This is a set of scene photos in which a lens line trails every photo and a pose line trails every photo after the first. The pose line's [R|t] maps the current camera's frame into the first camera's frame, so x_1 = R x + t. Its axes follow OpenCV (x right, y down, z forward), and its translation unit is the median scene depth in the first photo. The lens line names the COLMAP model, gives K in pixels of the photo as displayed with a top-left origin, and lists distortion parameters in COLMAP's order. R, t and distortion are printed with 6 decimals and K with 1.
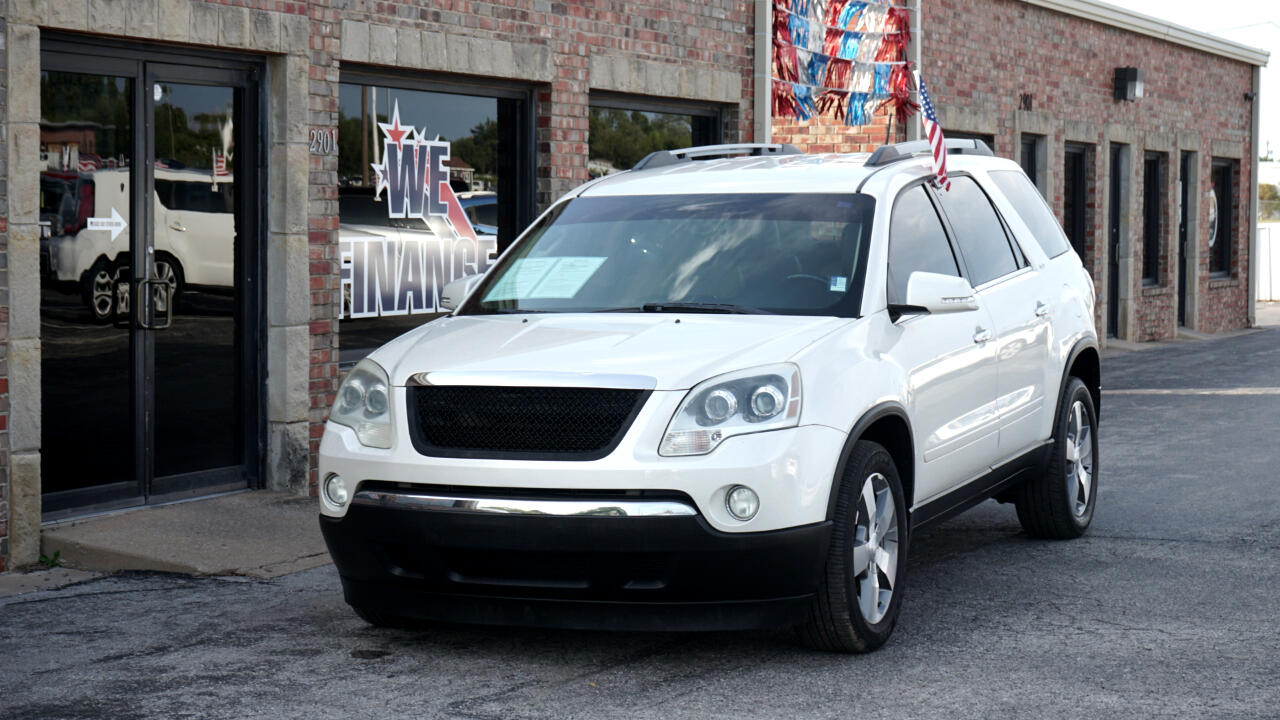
lens RADIAL K [[2724.4, 0, 640.0], [0, 2724.4, 360.0], [0, 0, 1]] dist [-0.030449, 0.094725]
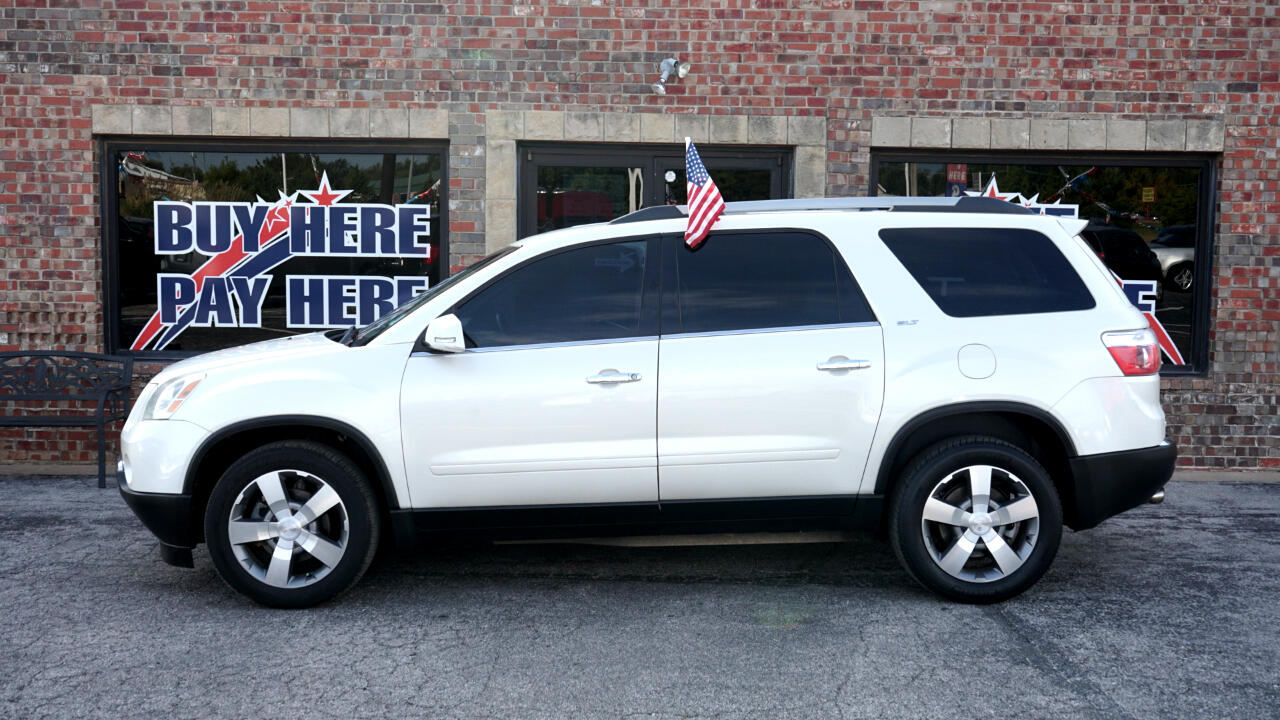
lens RADIAL K [[1445.1, 0, 620.4], [0, 1445.1, 360.5], [0, 0, 1]] dist [0.014147, 0.015715]
pose [[0.393108, 0.082871, -0.915750, 0.583245], [-0.063430, 0.996002, 0.062905, -0.046303], [0.917302, 0.033358, 0.396793, 0.679992]]
